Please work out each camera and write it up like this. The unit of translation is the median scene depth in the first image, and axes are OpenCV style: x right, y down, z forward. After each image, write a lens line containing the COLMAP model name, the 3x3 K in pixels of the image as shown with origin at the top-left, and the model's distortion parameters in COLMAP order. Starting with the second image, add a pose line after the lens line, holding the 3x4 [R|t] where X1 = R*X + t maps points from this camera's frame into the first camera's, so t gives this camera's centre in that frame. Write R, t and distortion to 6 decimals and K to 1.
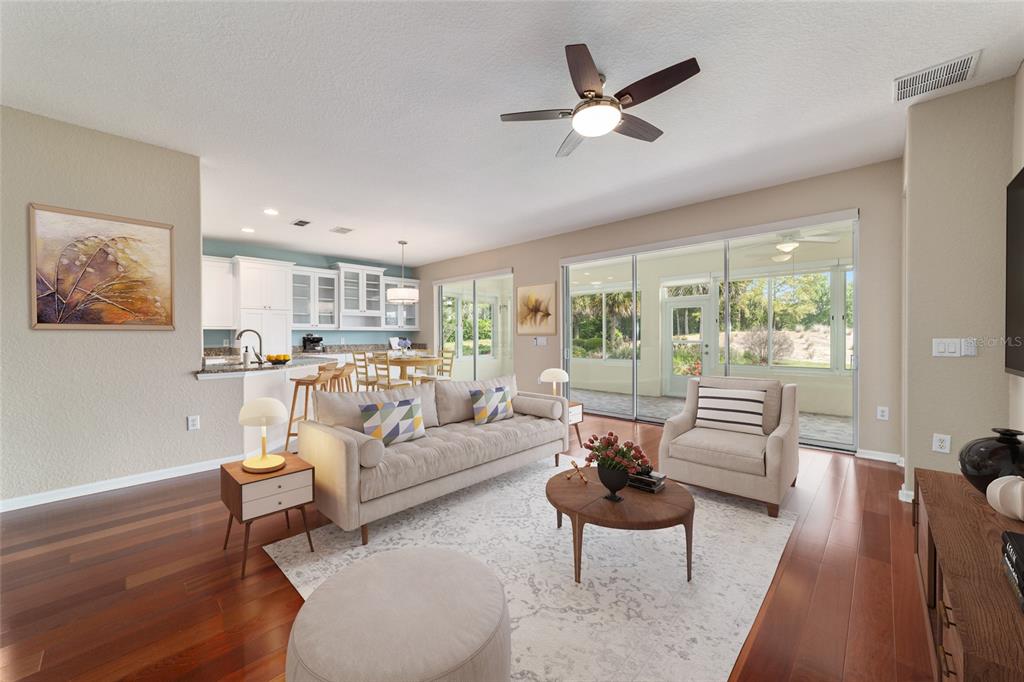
lens RADIAL K [[393.9, 0, 508.3], [0, 393.9, 338.3], [0, 0, 1]] dist [-0.013966, 0.005237]
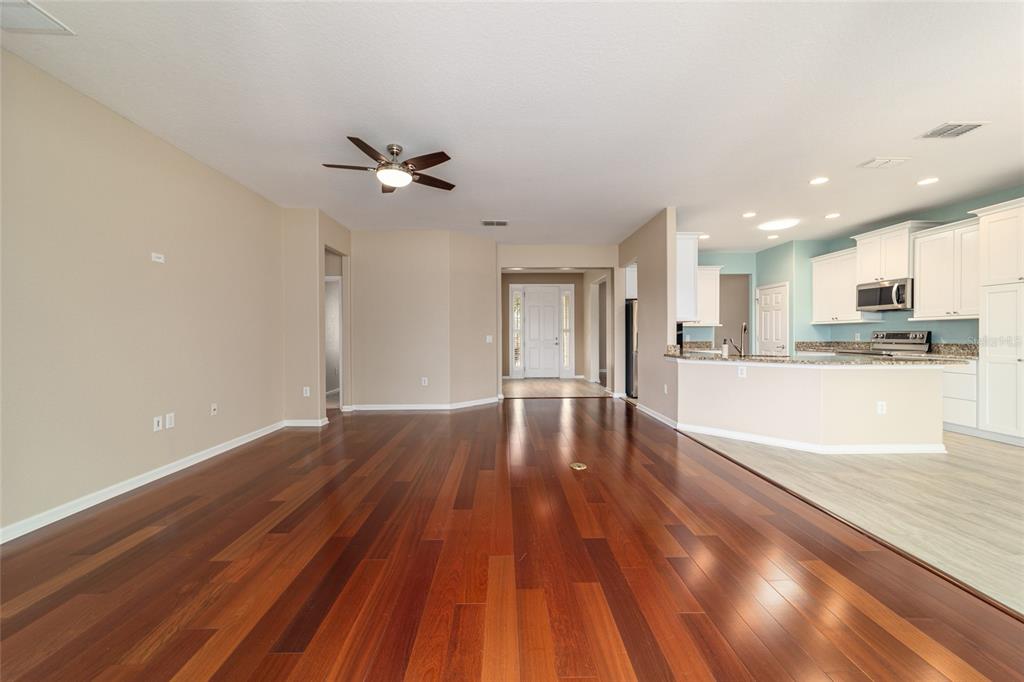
lens RADIAL K [[393.9, 0, 510.8], [0, 393.9, 338.9], [0, 0, 1]] dist [-0.013966, 0.005237]
pose [[-0.704325, 0.015558, -0.709707, 0.302224], [0.004335, 0.999835, 0.017617, -0.000673], [0.709864, 0.009331, -0.704277, 0.737257]]
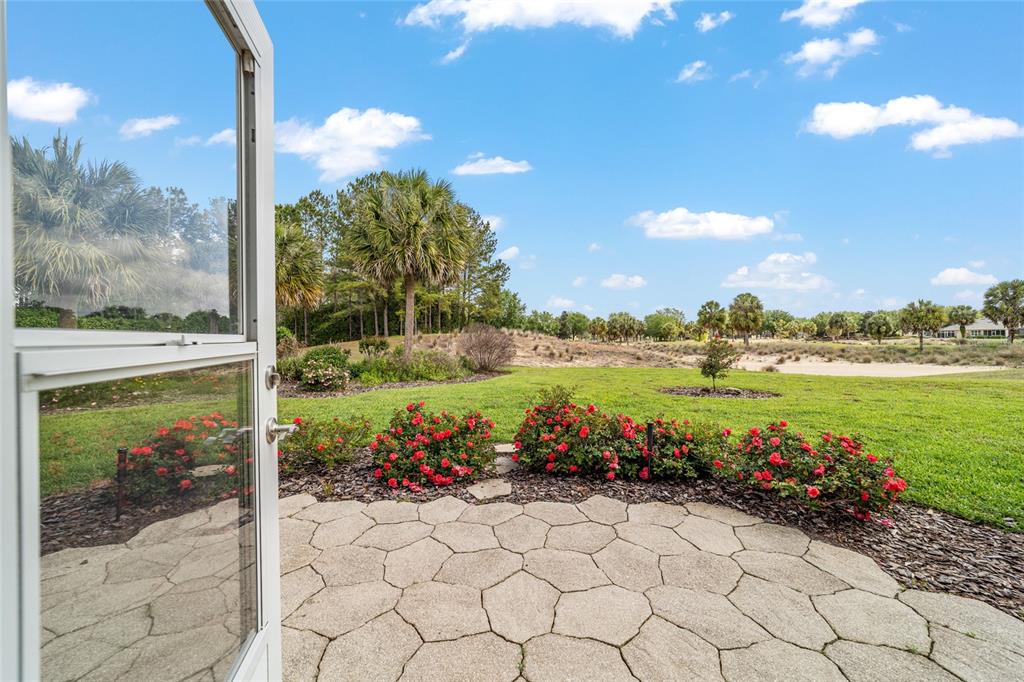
lens RADIAL K [[393.9, 0, 509.7], [0, 393.9, 338.2], [0, 0, 1]] dist [-0.013966, 0.005237]
pose [[0.745277, -0.003462, 0.666746, 0.472540], [0.010758, 0.999919, -0.006834, 0.007763], [-0.666669, 0.012266, 0.745253, 1.037126]]
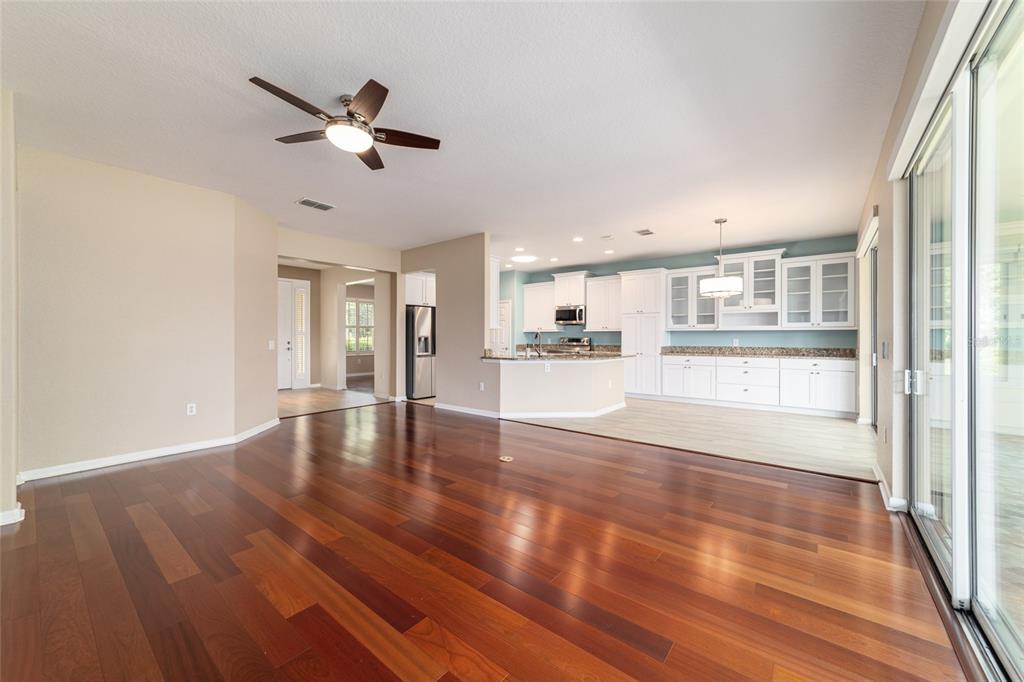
lens RADIAL K [[393.9, 0, 513.9], [0, 393.9, 338.7], [0, 0, 1]] dist [-0.013966, 0.005237]
pose [[0.098443, 0.011344, -0.995078, 0.431934], [-0.007385, 0.999916, 0.010669, -0.006780], [0.995115, 0.006299, 0.098518, 0.437903]]
